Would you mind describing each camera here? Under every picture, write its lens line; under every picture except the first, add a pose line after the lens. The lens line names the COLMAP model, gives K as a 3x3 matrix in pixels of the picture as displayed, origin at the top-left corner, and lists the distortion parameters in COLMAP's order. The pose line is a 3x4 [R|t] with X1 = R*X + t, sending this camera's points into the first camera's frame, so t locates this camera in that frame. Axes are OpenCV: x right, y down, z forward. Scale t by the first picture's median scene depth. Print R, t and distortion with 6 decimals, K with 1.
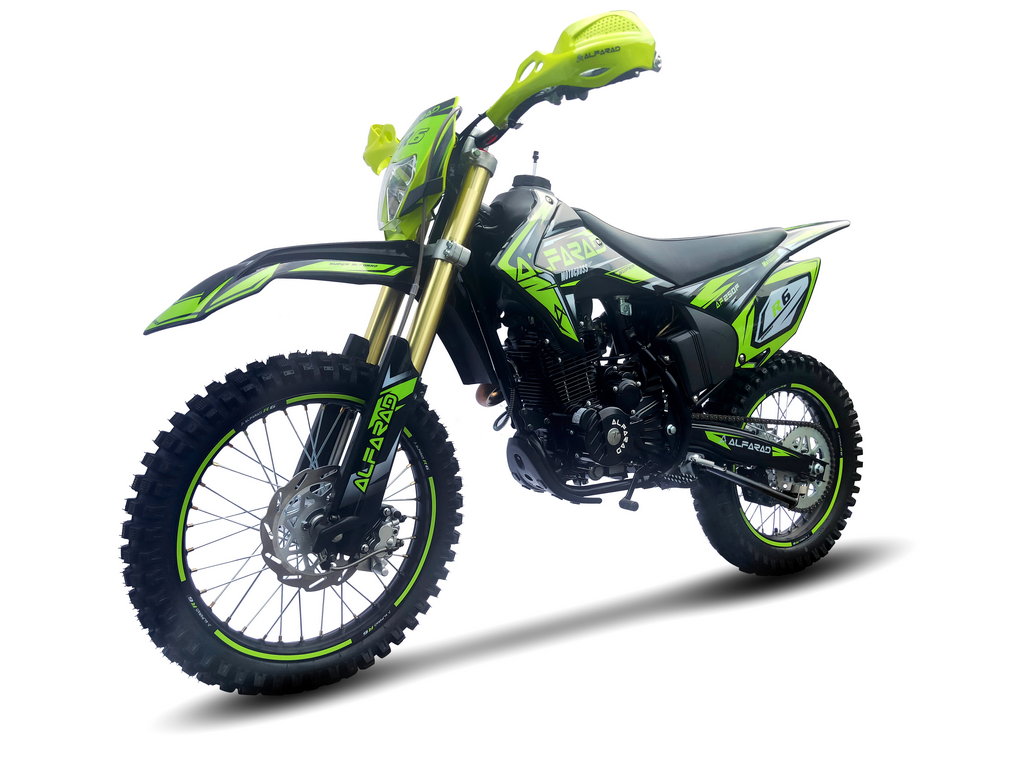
lens RADIAL K [[845.8, 0, 522.6], [0, 845.8, 407.6], [0, 0, 1]] dist [-0.061275, -0.019456]
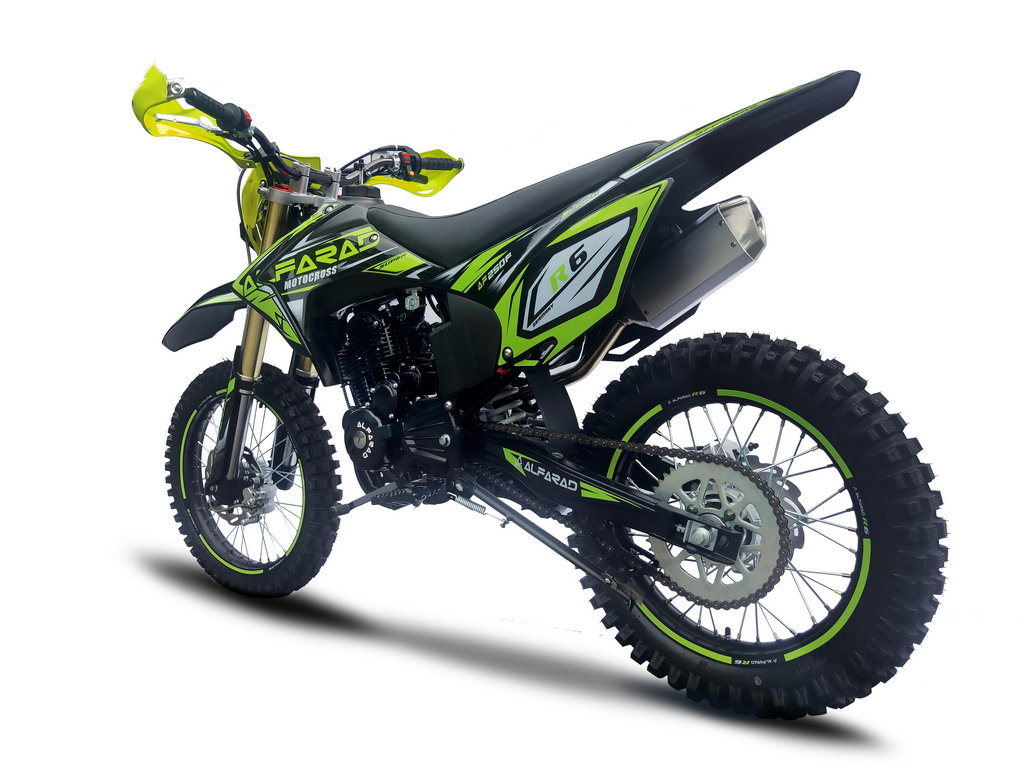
lens RADIAL K [[845.8, 0, 509.1], [0, 845.8, 407.3], [0, 0, 1]] dist [-0.061275, -0.019456]
pose [[0.326734, 0.049554, -0.943816, 1.055867], [-0.024601, 0.998732, 0.043921, -0.048400], [0.944796, 0.008868, 0.327538, 0.831273]]
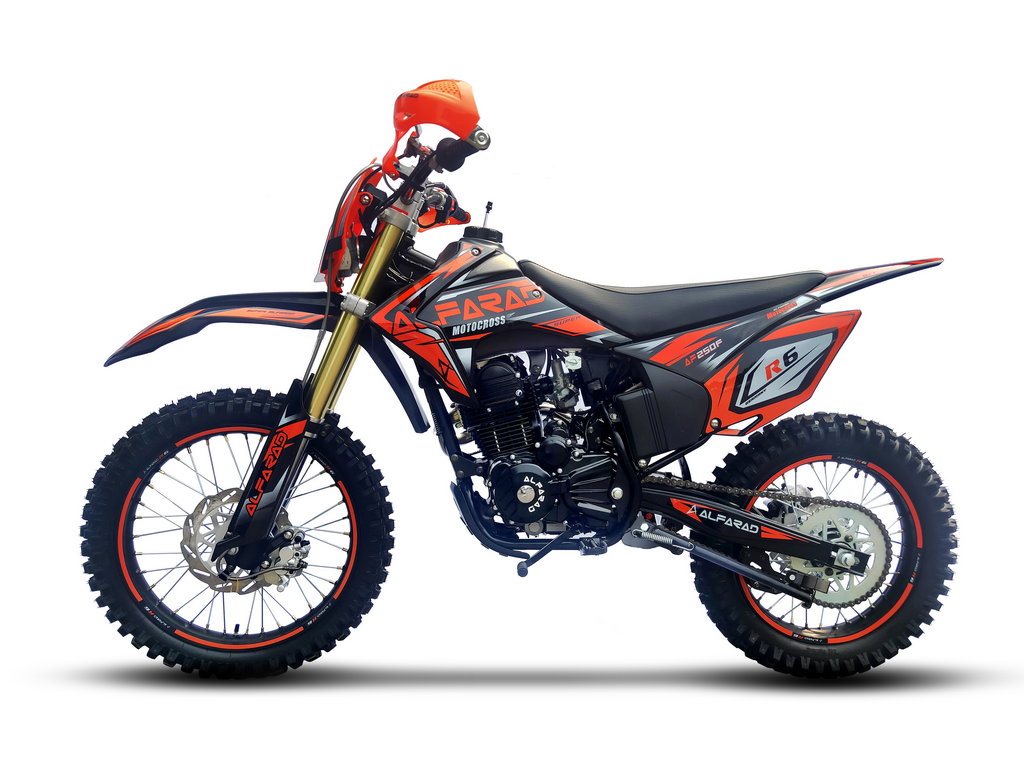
lens RADIAL K [[845.8, 0, 531.8], [0, 845.8, 397.3], [0, 0, 1]] dist [-0.061275, -0.019456]
pose [[0.890198, 0.084381, -0.447691, 0.530398], [-0.086536, 0.996125, 0.015681, -0.090859], [0.447280, 0.024782, 0.894051, 0.130848]]
